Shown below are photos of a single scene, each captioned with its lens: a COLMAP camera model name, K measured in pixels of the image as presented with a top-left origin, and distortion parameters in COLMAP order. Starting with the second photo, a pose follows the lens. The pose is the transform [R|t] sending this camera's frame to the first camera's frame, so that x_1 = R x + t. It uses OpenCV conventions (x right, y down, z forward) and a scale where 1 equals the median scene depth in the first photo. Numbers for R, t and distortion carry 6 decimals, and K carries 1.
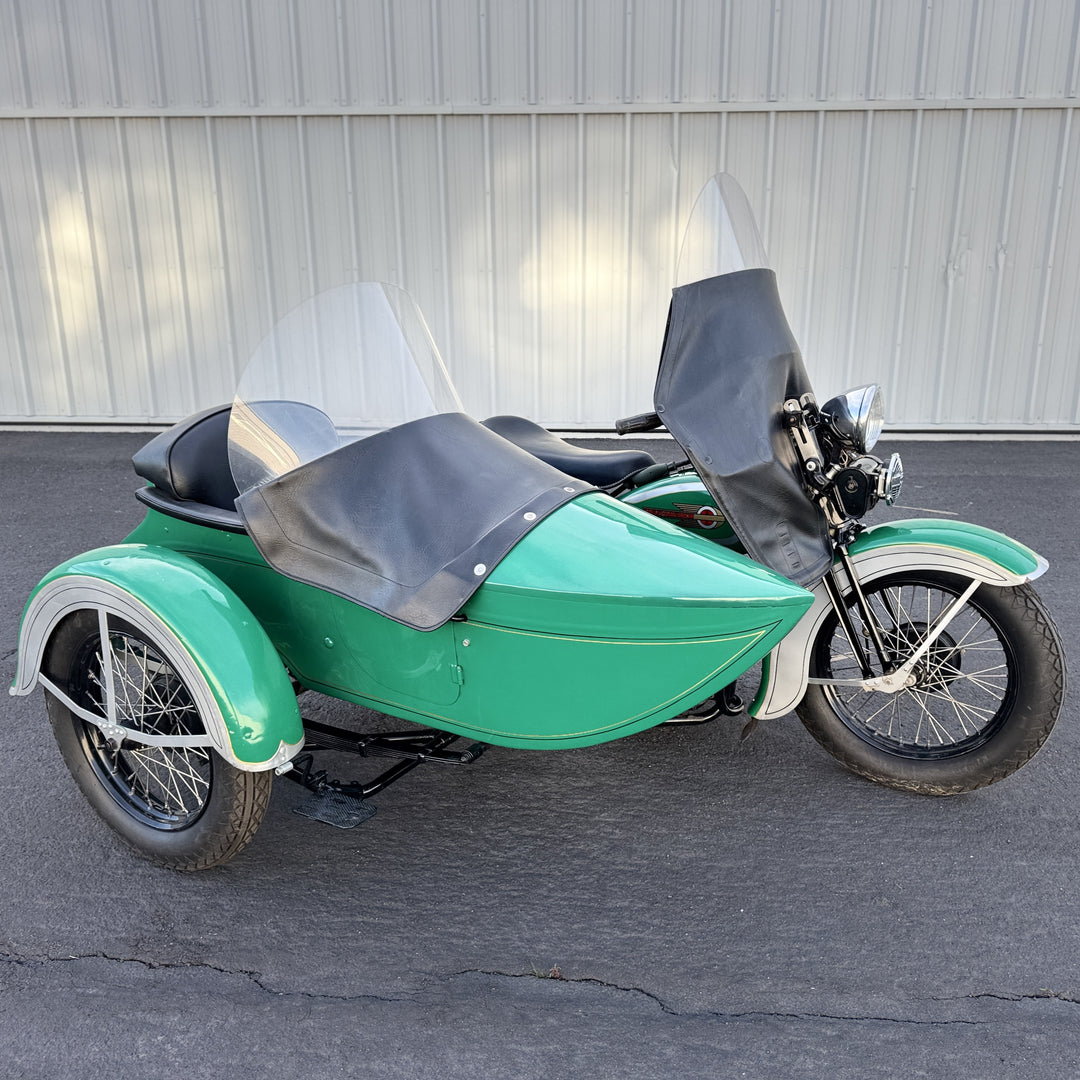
lens RADIAL K [[907.8, 0, 540.5], [0, 907.8, 523.2], [0, 0, 1]] dist [-0.010500, 0.015275]
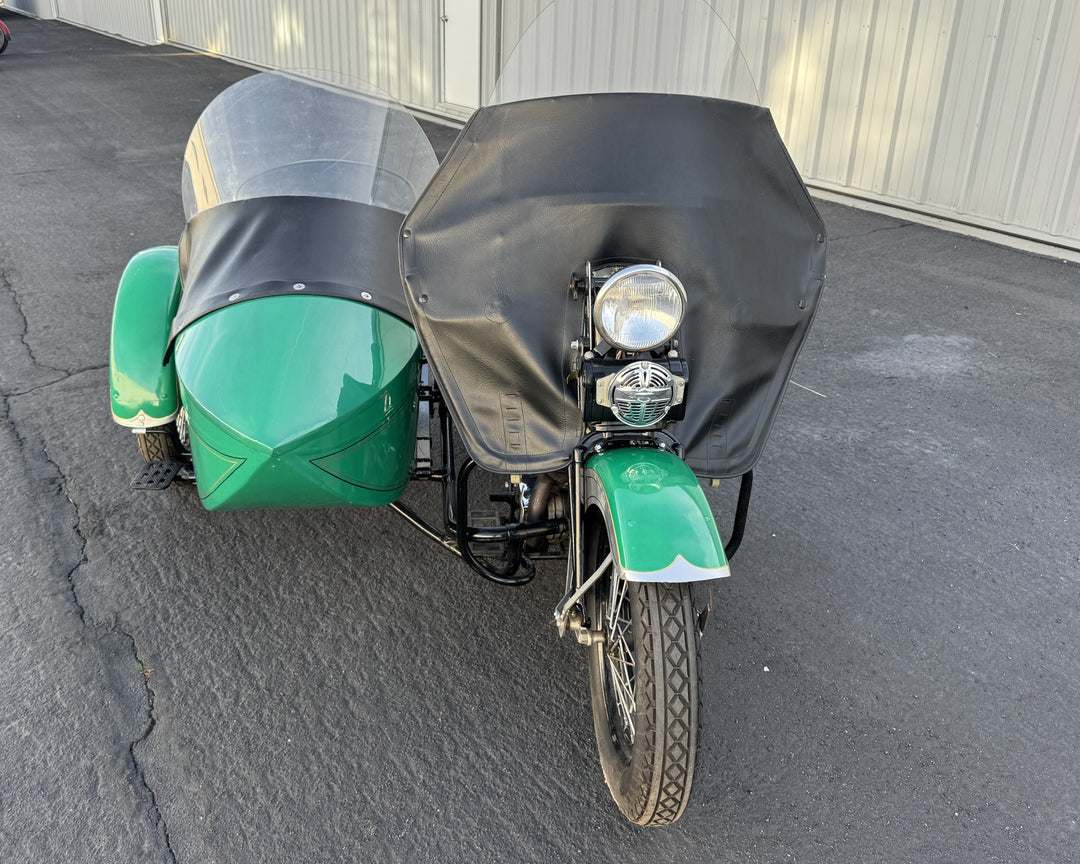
lens RADIAL K [[928.1, 0, 537.4], [0, 928.1, 360.6], [0, 0, 1]] dist [0.008939, 0.006176]
pose [[0.629508, 0.309675, -0.712616, 0.928616], [-0.243654, 0.949560, 0.197404, -0.218207], [0.737803, 0.049364, 0.673209, 0.437516]]
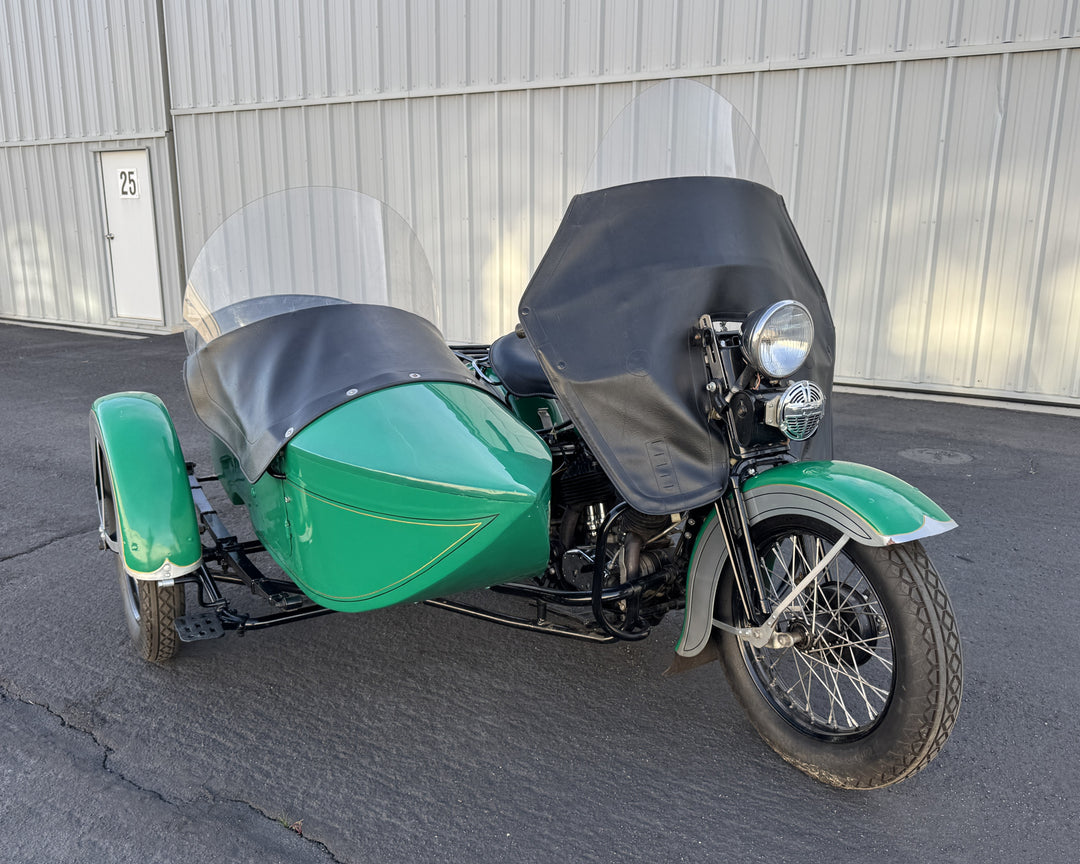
lens RADIAL K [[868.1, 0, 540.0], [0, 868.1, 432.0], [0, 0, 1]] dist [0.011223, -0.008678]
pose [[0.892360, 0.114749, -0.436493, 0.564947], [-0.136762, 0.990417, -0.019226, 0.024428], [0.430104, 0.076852, 0.899502, 0.144421]]
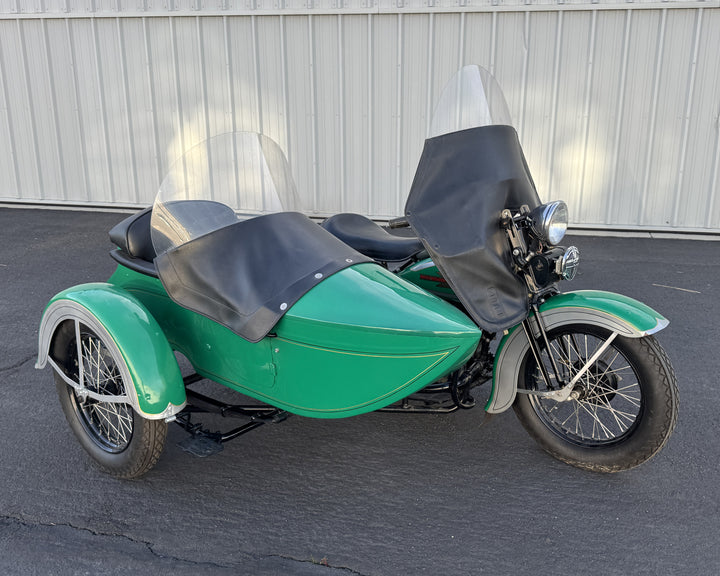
lens RADIAL K [[629.8, 0, 369.3], [0, 629.8, 262.8], [0, 0, 1]] dist [0.022712, -0.016649]
pose [[0.988854, 0.040052, -0.143398, 0.218113], [-0.045371, 0.998391, -0.034010, 0.002969], [0.141805, 0.040137, 0.989081, -0.109123]]
